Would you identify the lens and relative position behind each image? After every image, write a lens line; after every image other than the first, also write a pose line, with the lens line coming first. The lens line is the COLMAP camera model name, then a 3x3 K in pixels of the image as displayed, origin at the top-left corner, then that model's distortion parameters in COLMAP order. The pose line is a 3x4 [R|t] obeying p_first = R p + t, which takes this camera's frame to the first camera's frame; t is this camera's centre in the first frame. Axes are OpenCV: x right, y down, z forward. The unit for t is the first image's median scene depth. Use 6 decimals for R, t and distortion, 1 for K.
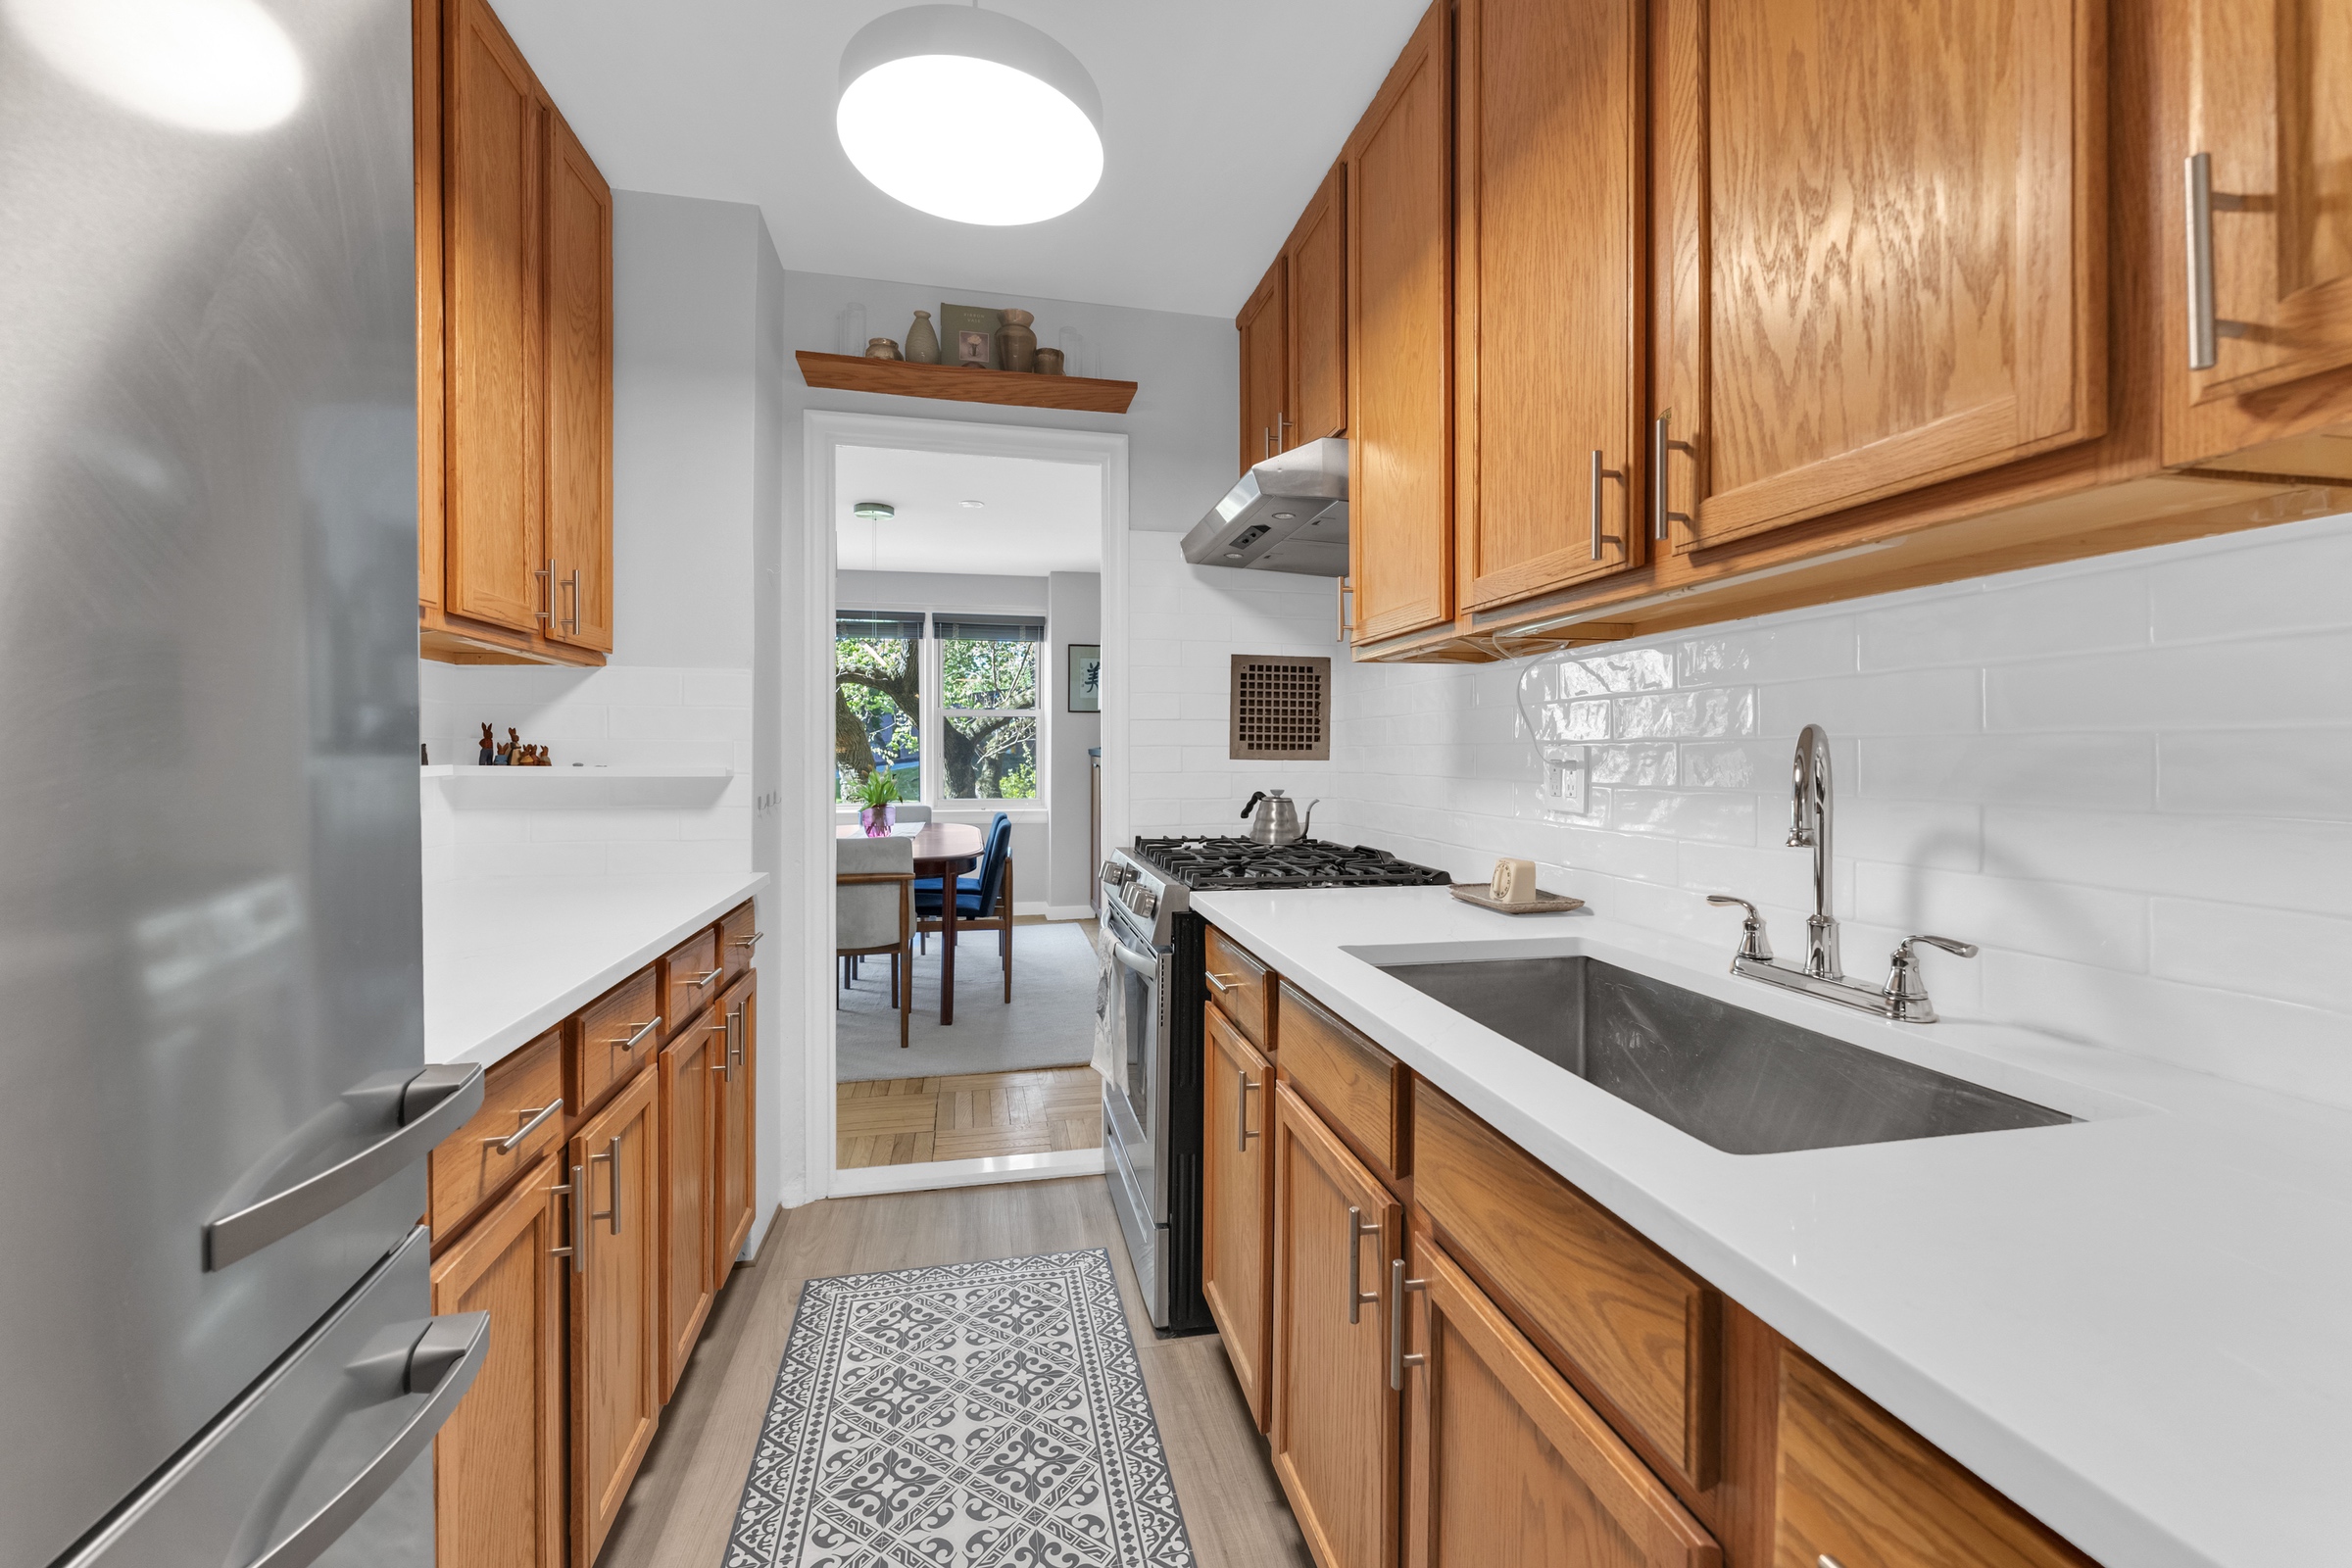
lens RADIAL K [[975.0, 0, 1192.3], [0, 975.0, 770.3], [0, 0, 1]] dist [-0.000713, -0.000240]
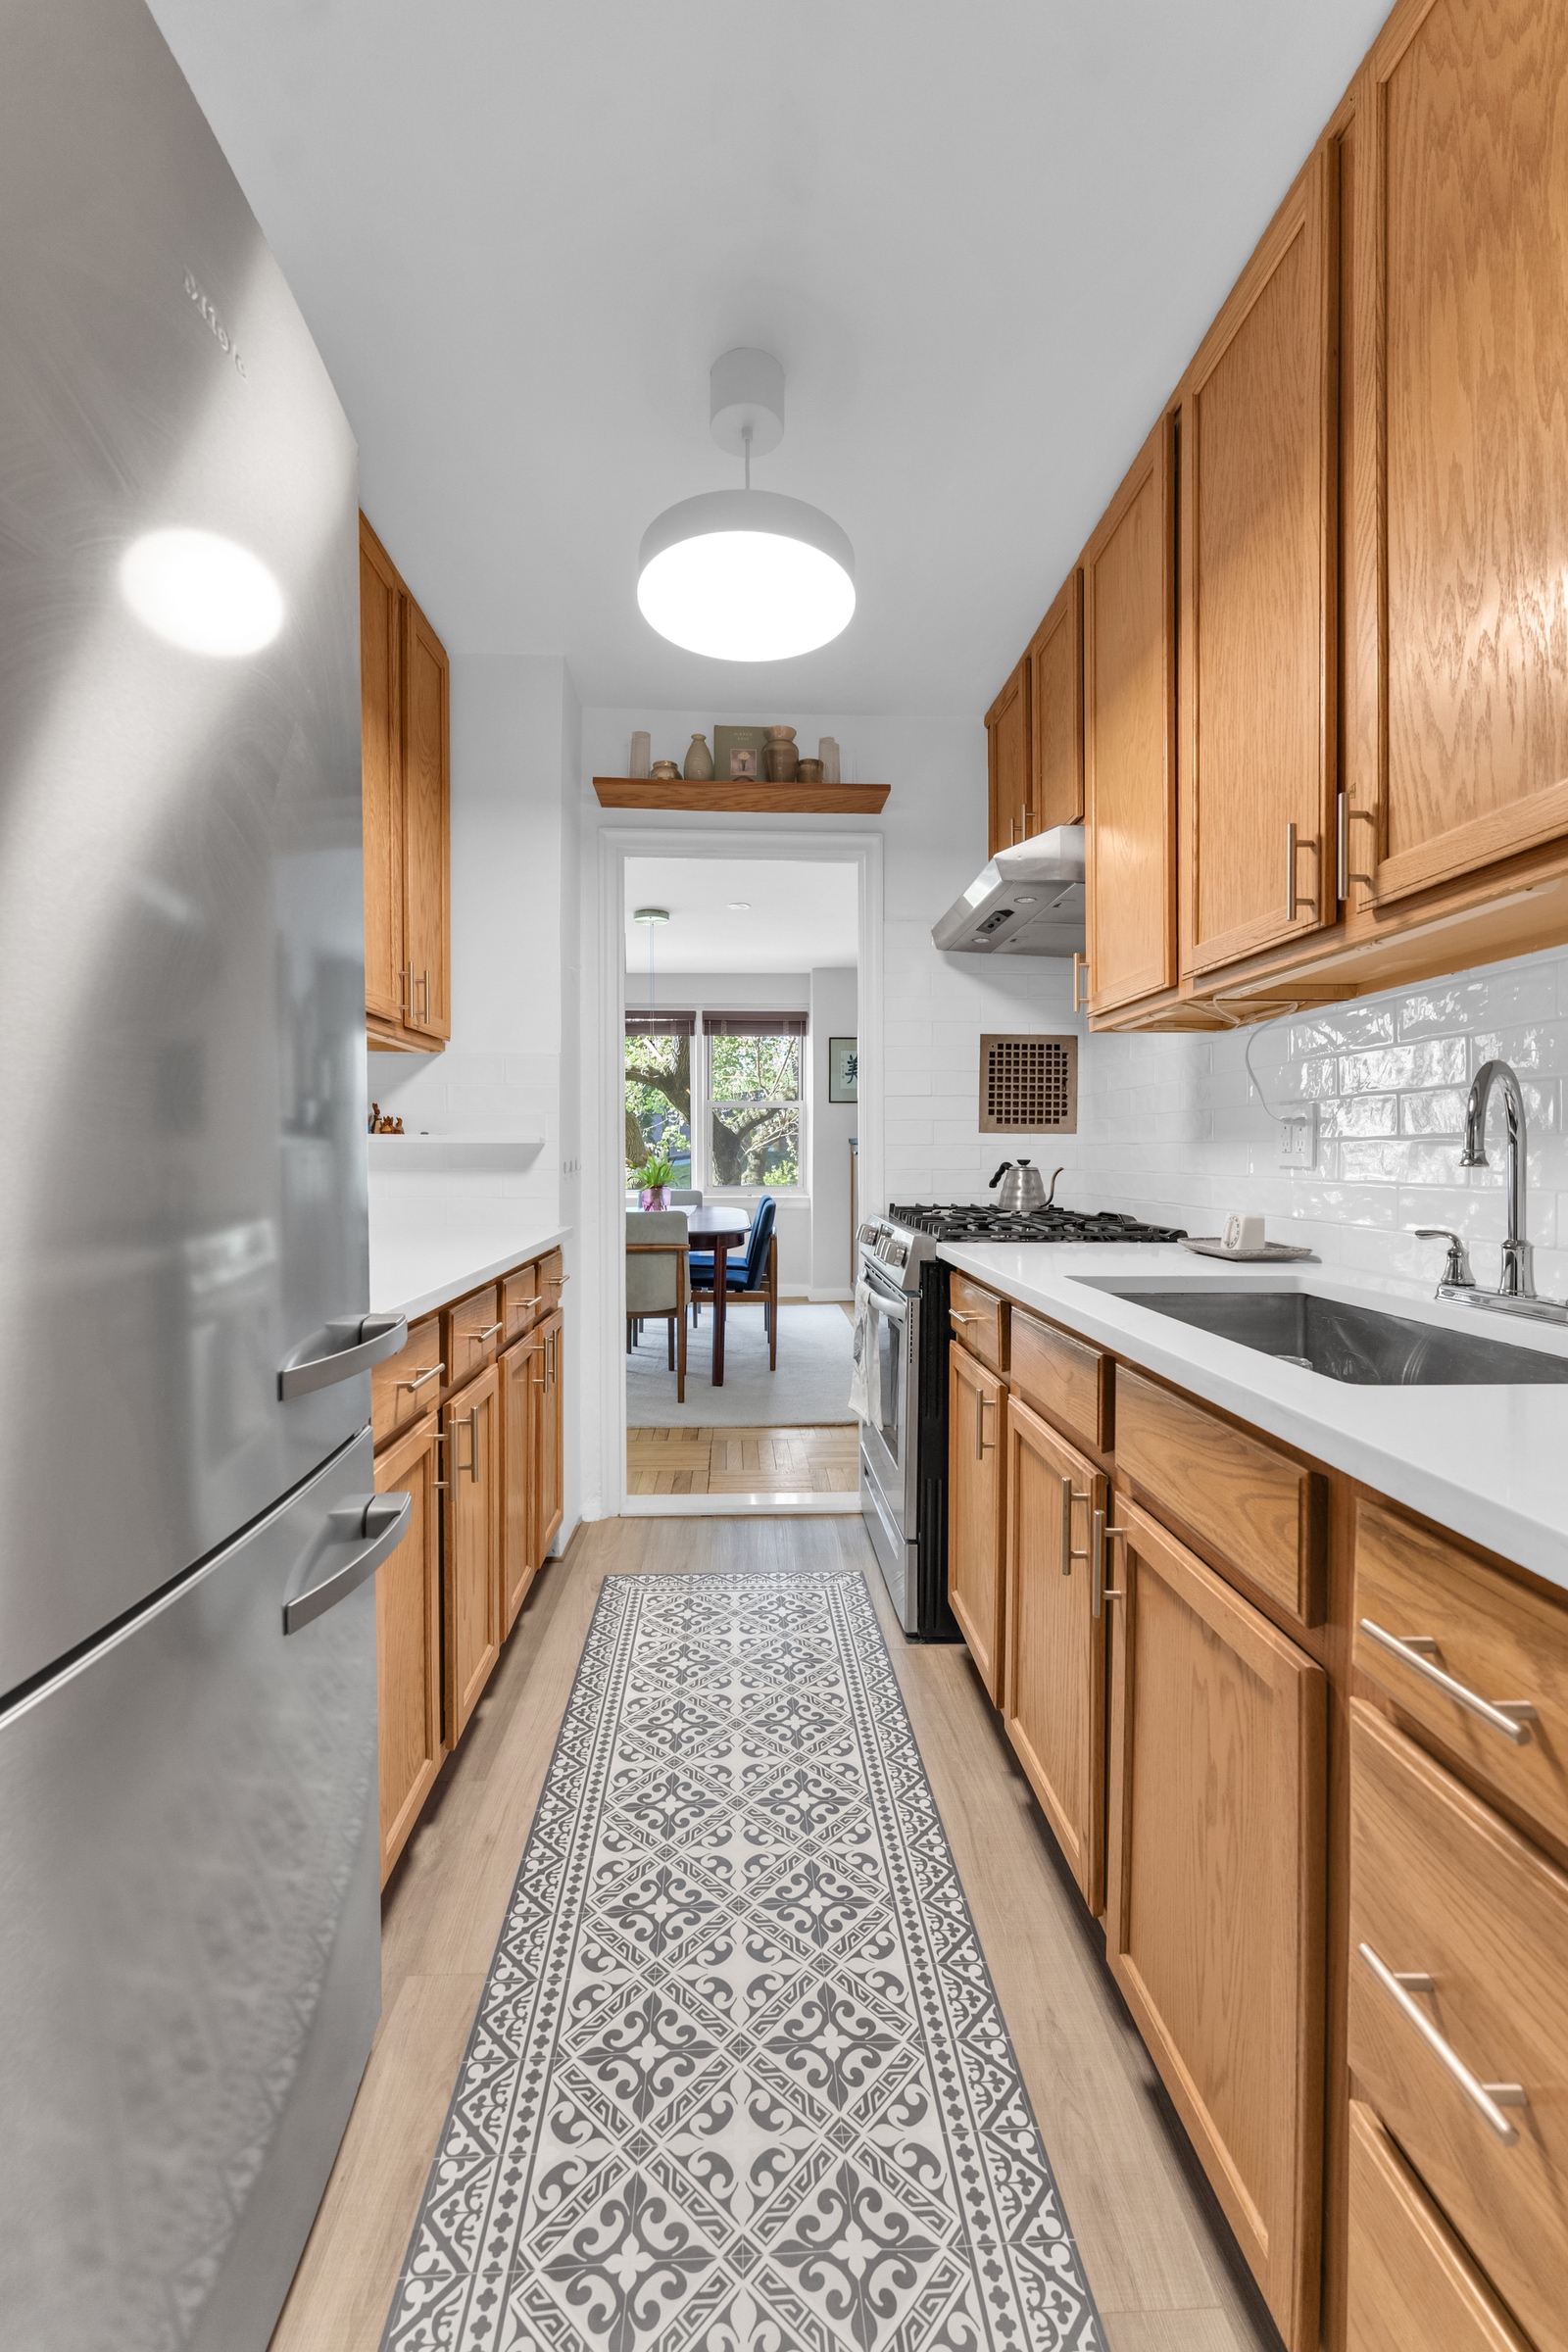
lens RADIAL K [[973.4, 0, 791.1], [0, 973.4, 1168.7], [0, 0, 1]] dist [-0.001175, -0.000374]
pose [[0.986113, -0.001660, -0.166065, 0.019846], [0.001650, 0.999999, -0.000199, 0.043535], [0.166065, -0.000078, 0.986115, -0.126863]]
